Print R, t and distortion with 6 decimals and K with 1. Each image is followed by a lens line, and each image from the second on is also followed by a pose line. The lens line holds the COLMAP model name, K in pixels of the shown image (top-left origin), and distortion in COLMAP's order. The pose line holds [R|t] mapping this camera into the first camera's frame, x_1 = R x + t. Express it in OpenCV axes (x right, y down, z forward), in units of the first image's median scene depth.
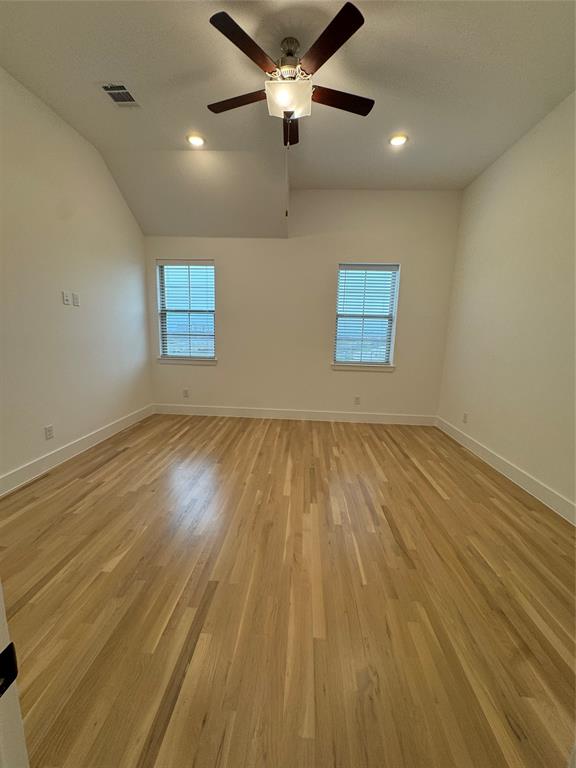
lens RADIAL K [[306.0, 0, 287.8], [0, 306.0, 384.0], [0, 0, 1]] dist [-0.004098, 0.001239]
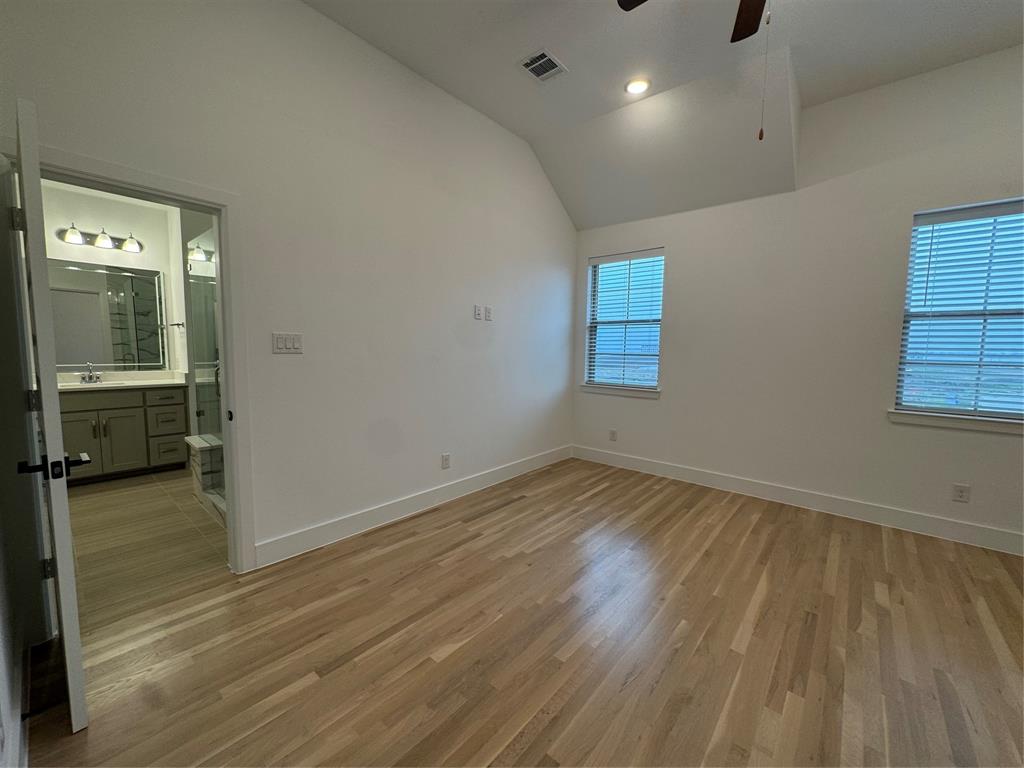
lens RADIAL K [[408.0, 0, 512.4], [0, 408.0, 384.9], [0, 0, 1]] dist [-0.004098, 0.001239]
pose [[0.797016, 0.043052, -0.602421, 0.070547], [-0.098621, 0.993345, -0.059487, -0.009512], [0.595851, 0.106824, 0.795959, 0.125994]]
